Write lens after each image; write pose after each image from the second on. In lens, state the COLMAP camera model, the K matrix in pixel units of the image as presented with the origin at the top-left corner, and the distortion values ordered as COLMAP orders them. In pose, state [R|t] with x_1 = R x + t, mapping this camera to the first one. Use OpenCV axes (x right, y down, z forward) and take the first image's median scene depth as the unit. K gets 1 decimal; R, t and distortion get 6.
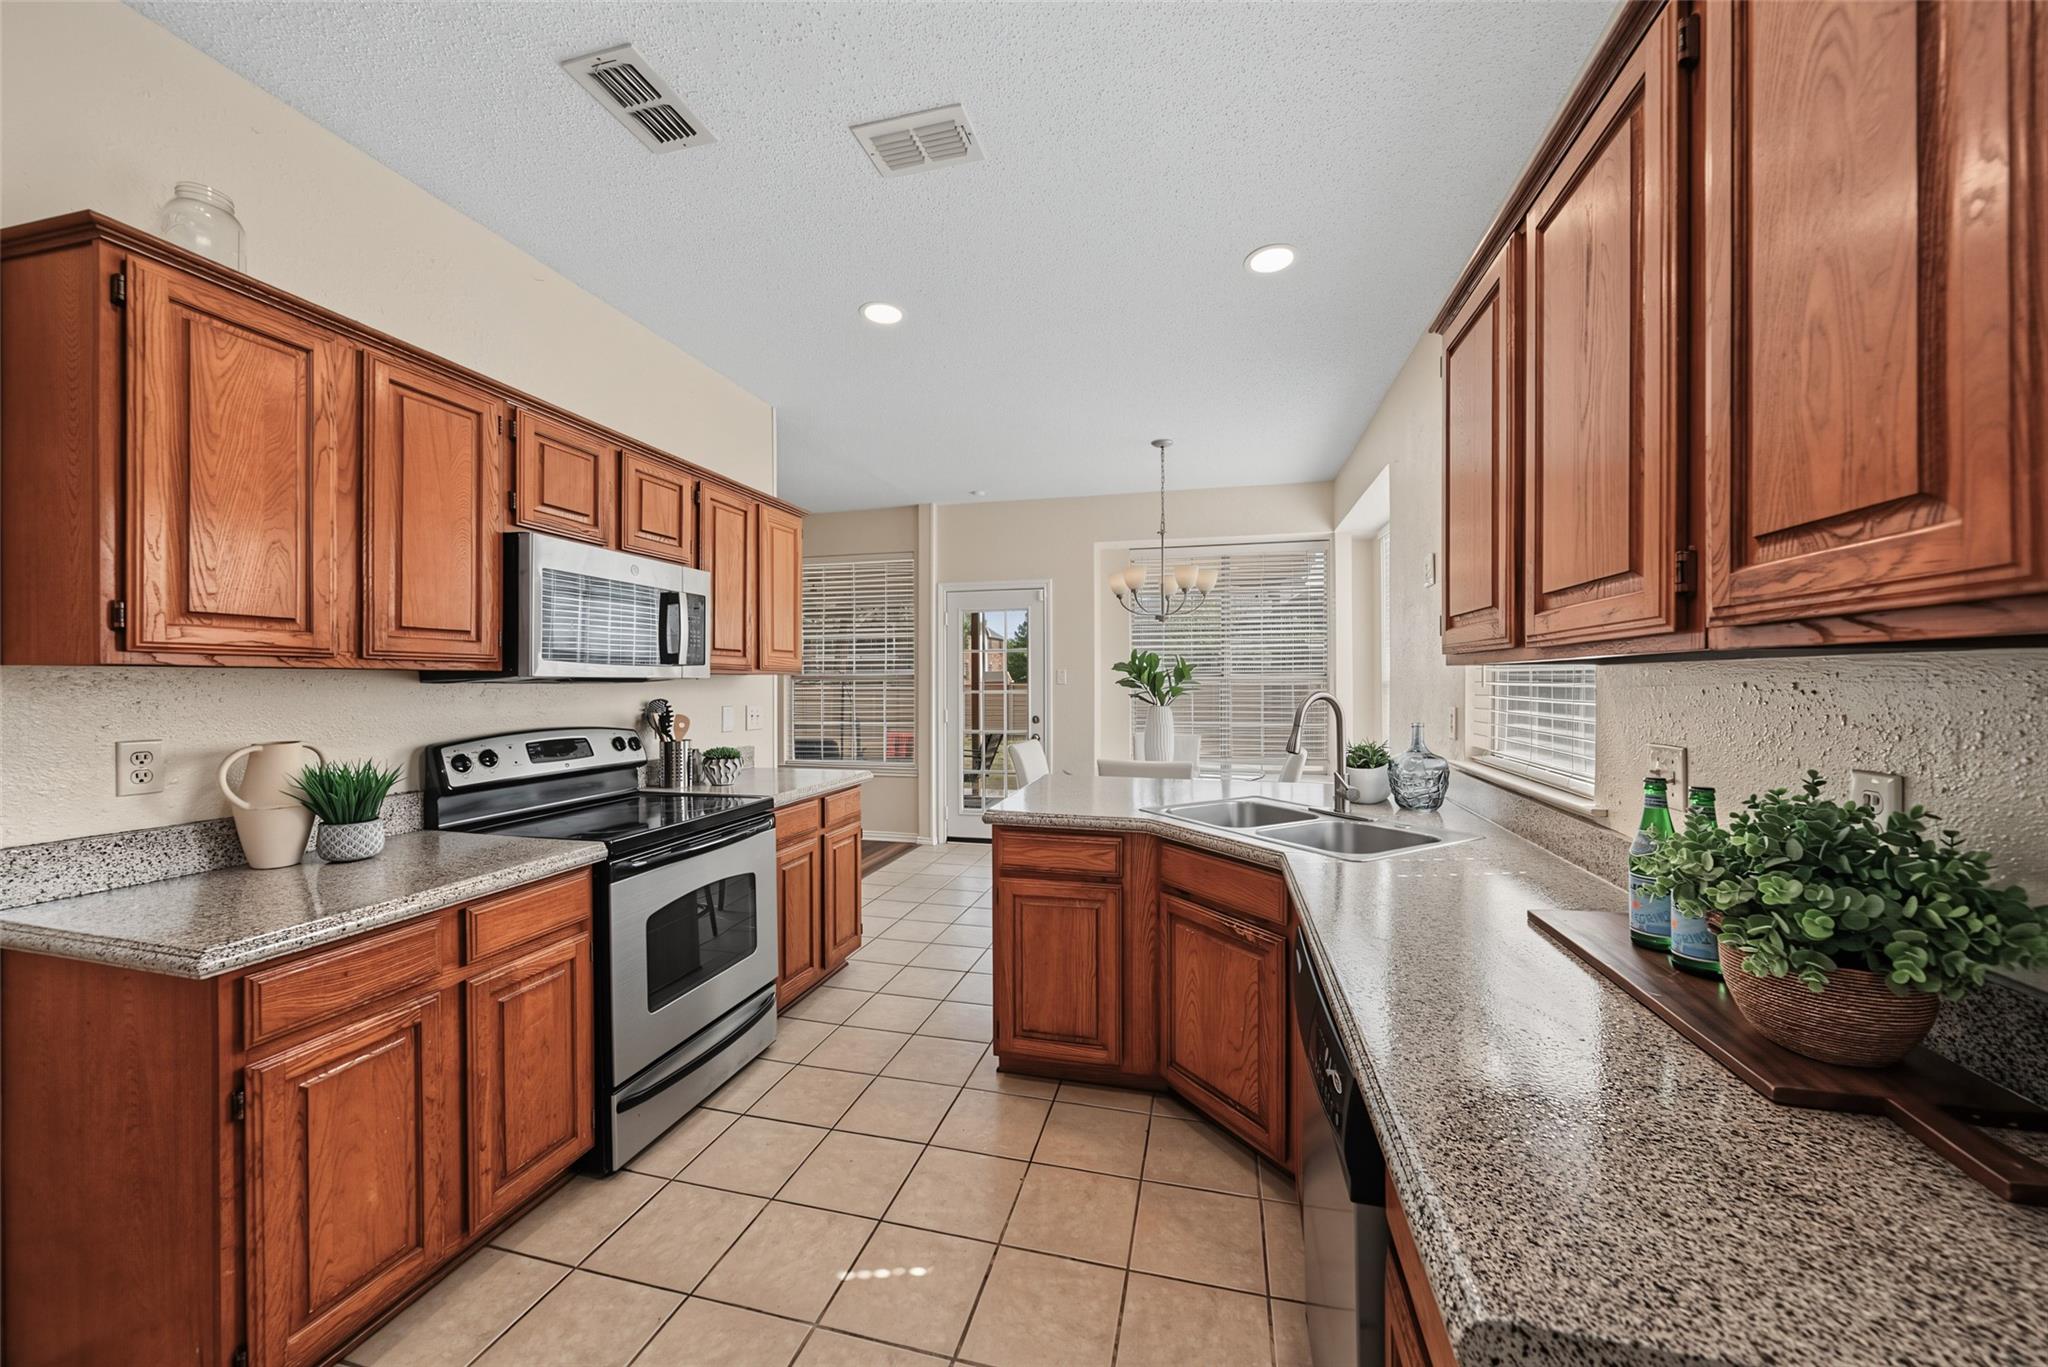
lens RADIAL K [[750.3, 0, 1022.7], [0, 750.3, 685.4], [0, 0, 1]] dist [-0.001684, -0.000166]
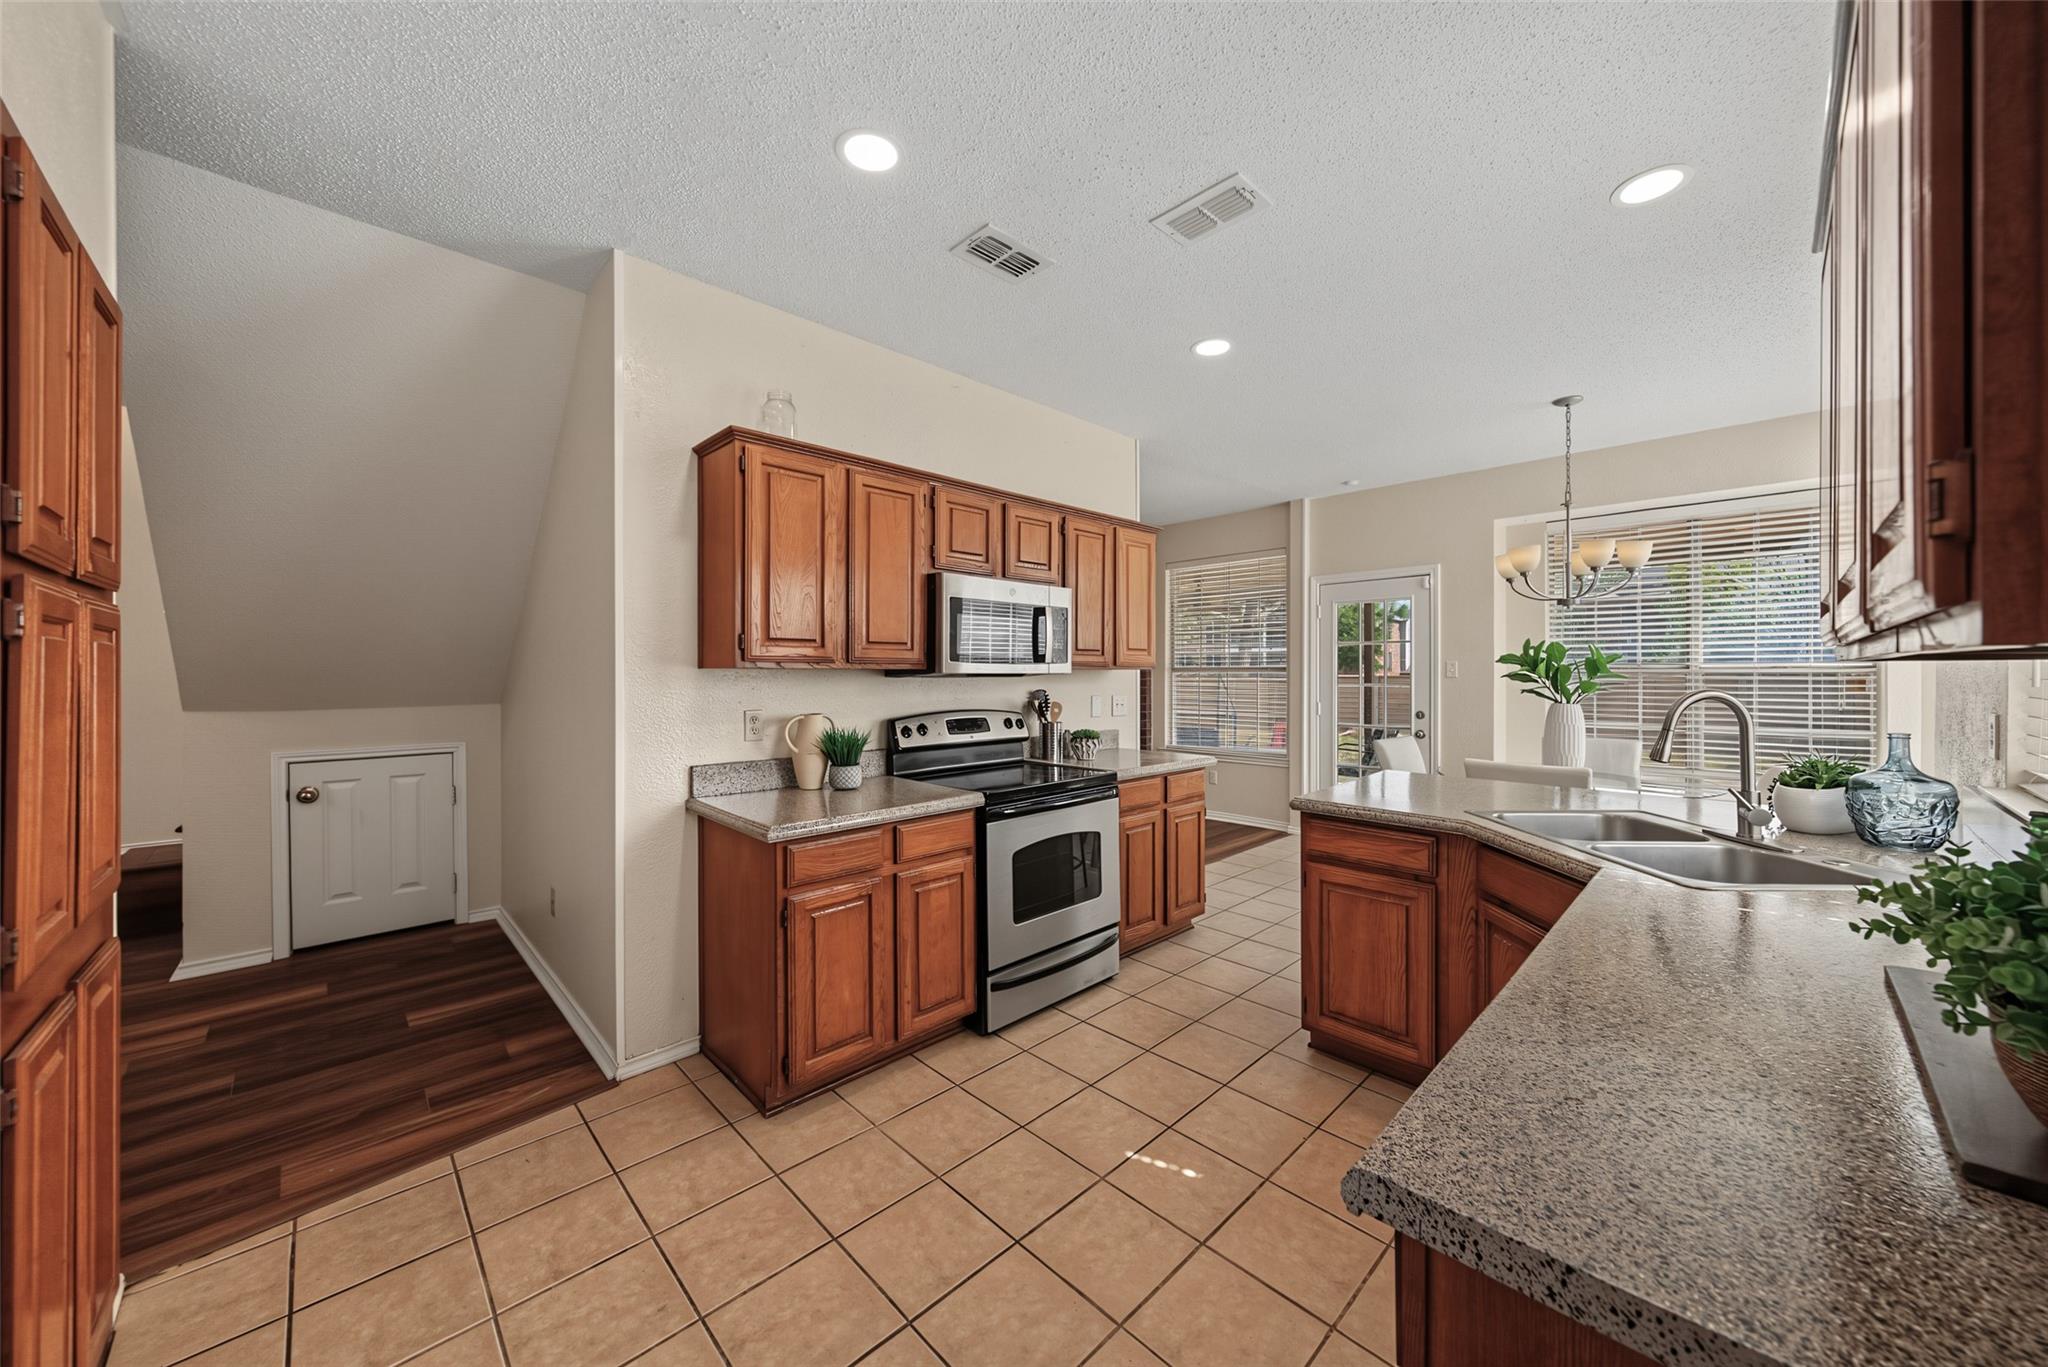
lens RADIAL K [[720.2, 0, 1020.2], [0, 720.2, 677.7], [0, 0, 1]] dist [-0.000820, -0.000003]
pose [[0.855192, 0.003179, -0.518302, 0.176977], [-0.002212, 0.999994, 0.002484, -0.006859], [0.518307, -0.000978, 0.855194, -0.095401]]
